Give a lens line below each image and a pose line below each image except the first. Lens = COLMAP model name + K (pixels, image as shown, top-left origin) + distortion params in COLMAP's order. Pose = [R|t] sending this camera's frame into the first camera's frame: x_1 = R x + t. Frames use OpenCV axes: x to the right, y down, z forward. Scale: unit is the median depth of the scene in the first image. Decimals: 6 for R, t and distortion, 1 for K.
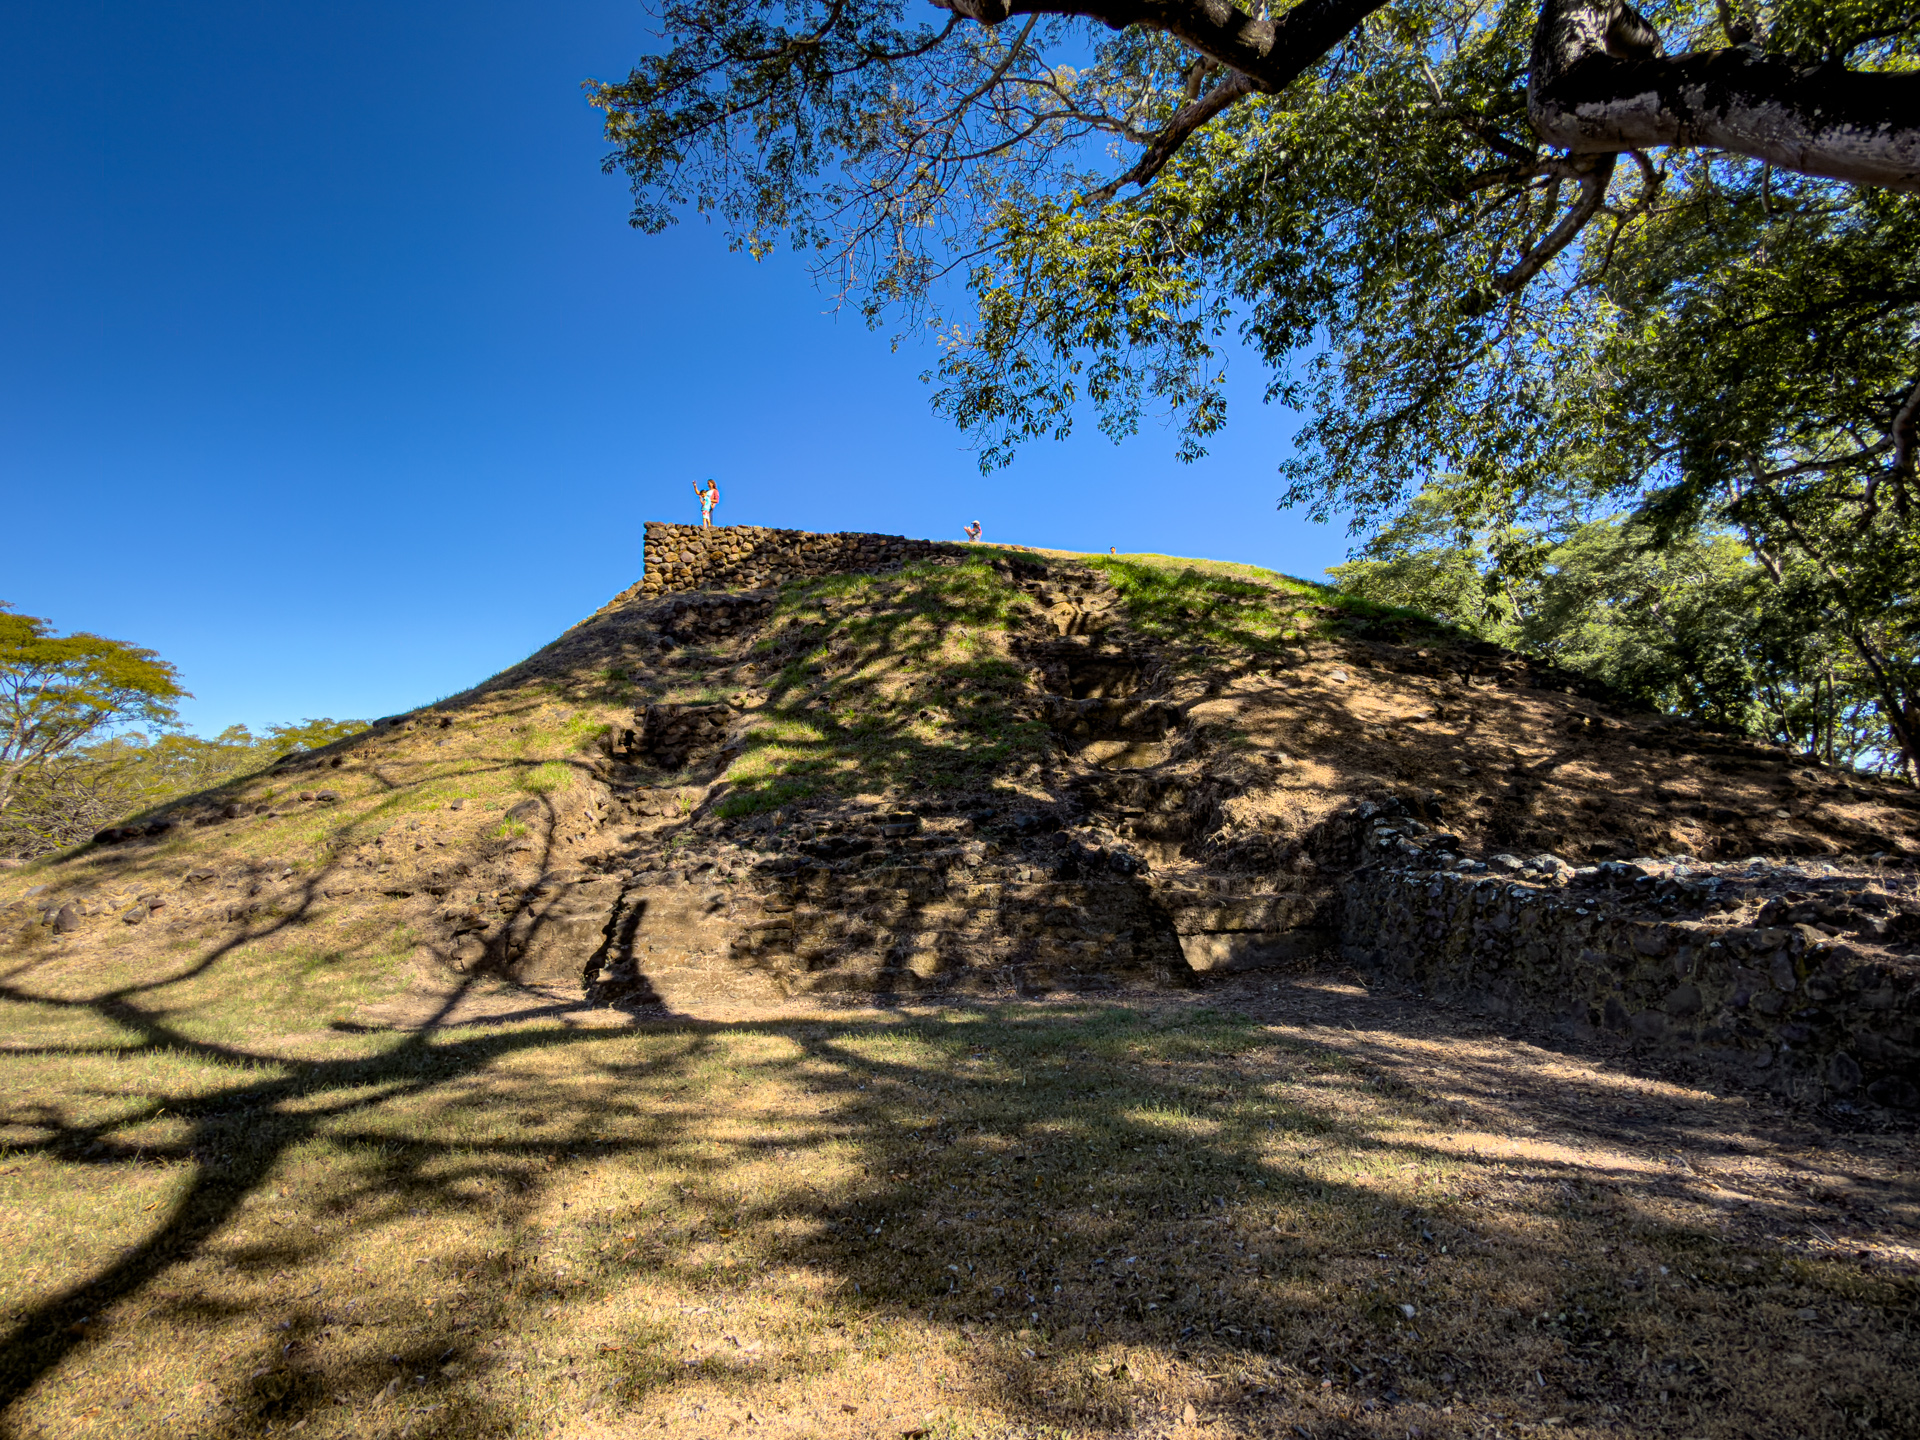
lens RADIAL K [[1018.2, 0, 943.9], [0, 1018.2, 730.9], [0, 0, 1]] dist [0.002738, 0.000705]
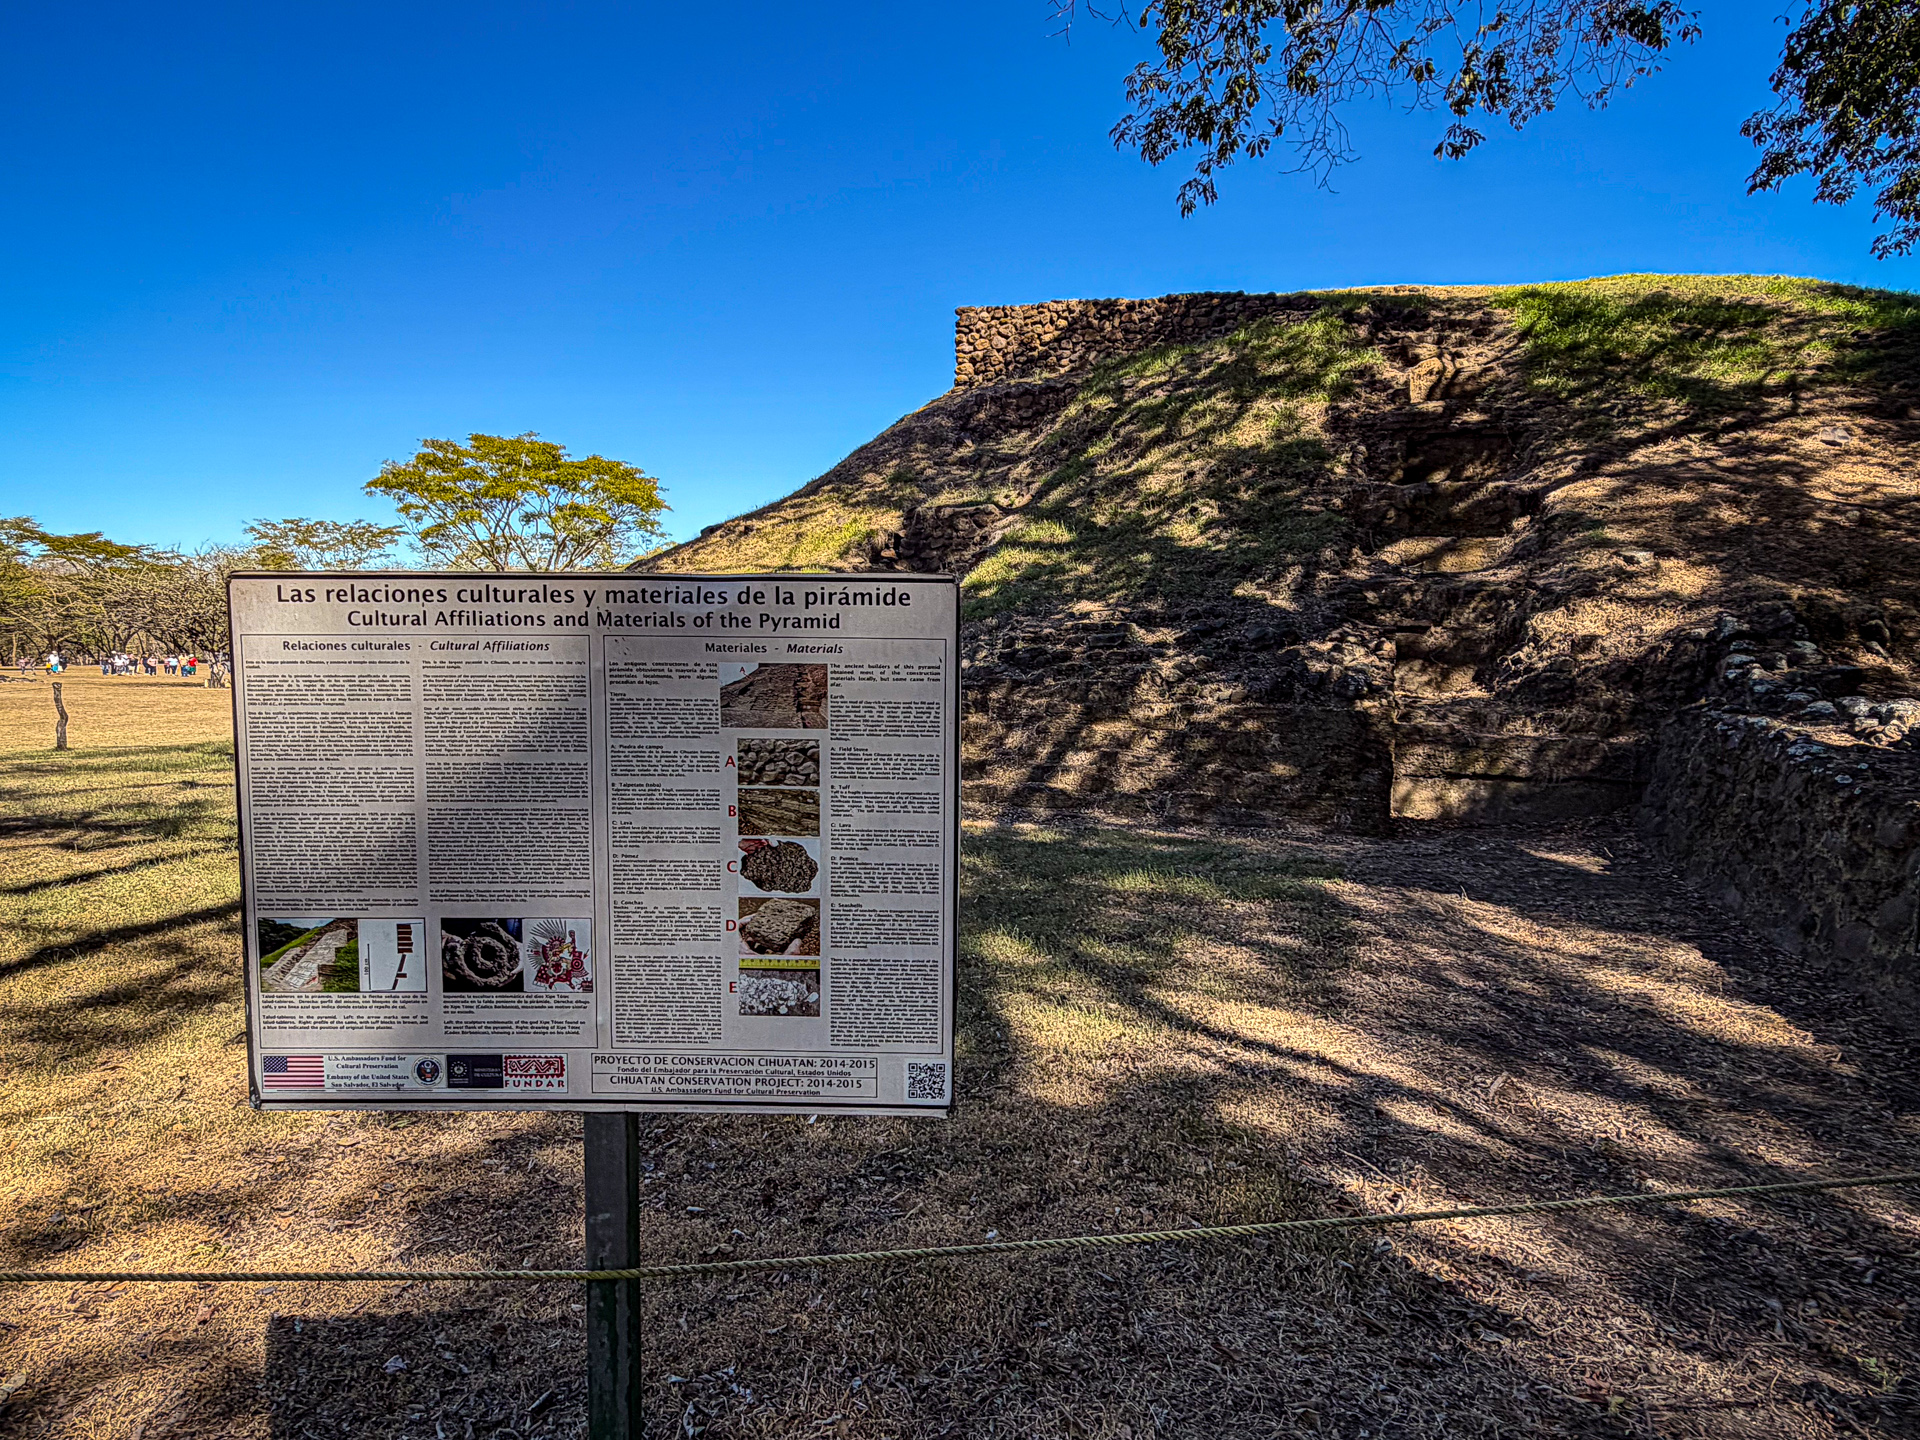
lens RADIAL K [[1121.1, 0, 951.1], [0, 1121.1, 735.6], [0, 0, 1]] dist [-0.001928, 0.001420]
pose [[0.890490, 0.063824, -0.450504, 0.236297], [0.018603, 0.984178, 0.176204, 0.001208], [0.454622, -0.165289, 0.875213, 0.034064]]
